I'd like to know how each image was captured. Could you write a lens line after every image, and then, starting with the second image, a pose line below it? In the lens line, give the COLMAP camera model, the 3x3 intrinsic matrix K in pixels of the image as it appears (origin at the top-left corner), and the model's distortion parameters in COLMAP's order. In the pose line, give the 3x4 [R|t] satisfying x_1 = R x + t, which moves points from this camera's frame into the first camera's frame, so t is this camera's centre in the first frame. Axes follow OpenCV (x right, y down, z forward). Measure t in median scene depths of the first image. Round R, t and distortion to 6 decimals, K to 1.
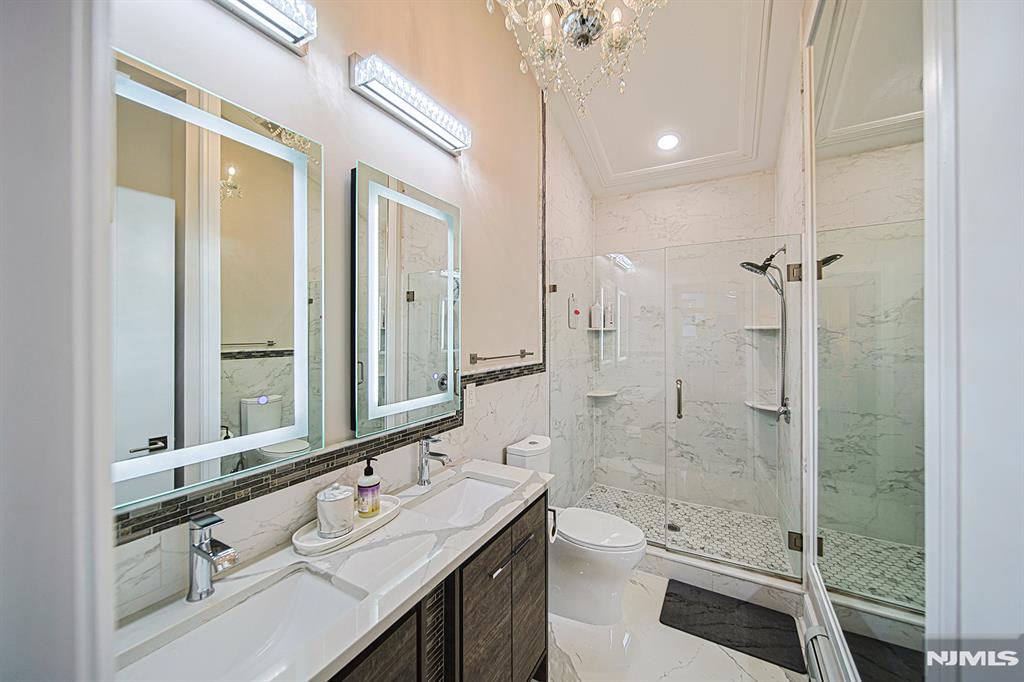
lens RADIAL K [[376.2, 0, 513.5], [0, 376.2, 337.0], [0, 0, 1]] dist [-0.003415, -0.000844]
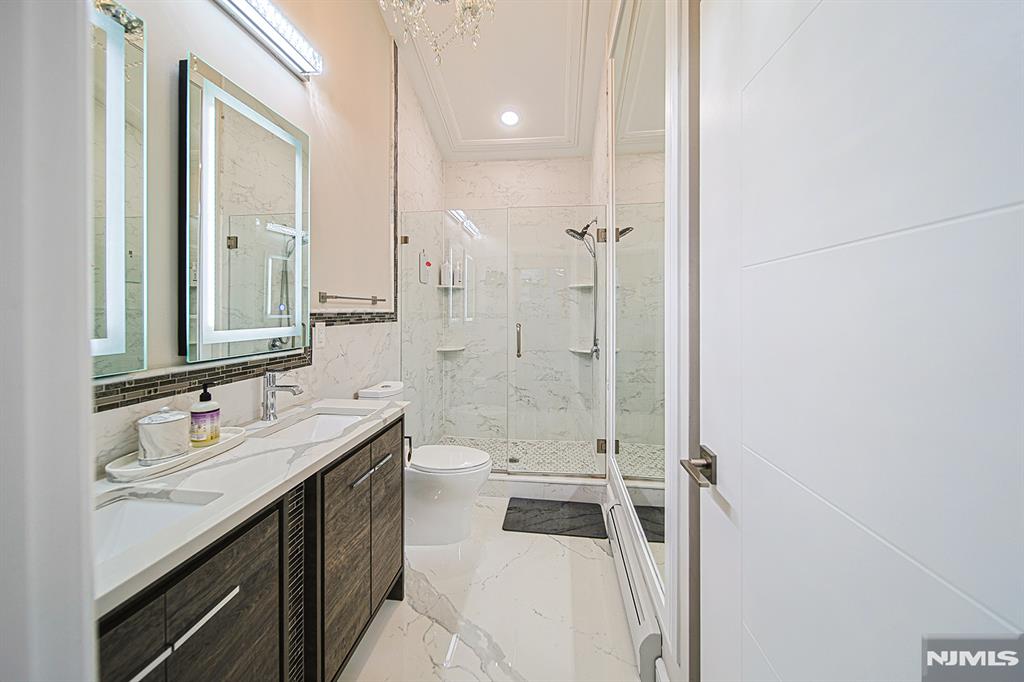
lens RADIAL K [[377.3, 0, 508.5], [0, 377.3, 311.6], [0, 0, 1]] dist [-0.002514, -0.000572]
pose [[0.925621, 0.000314, 0.378452, -0.030169], [-0.002531, 0.999982, 0.005359, 0.084079], [-0.378444, -0.005918, 0.925605, -0.070567]]
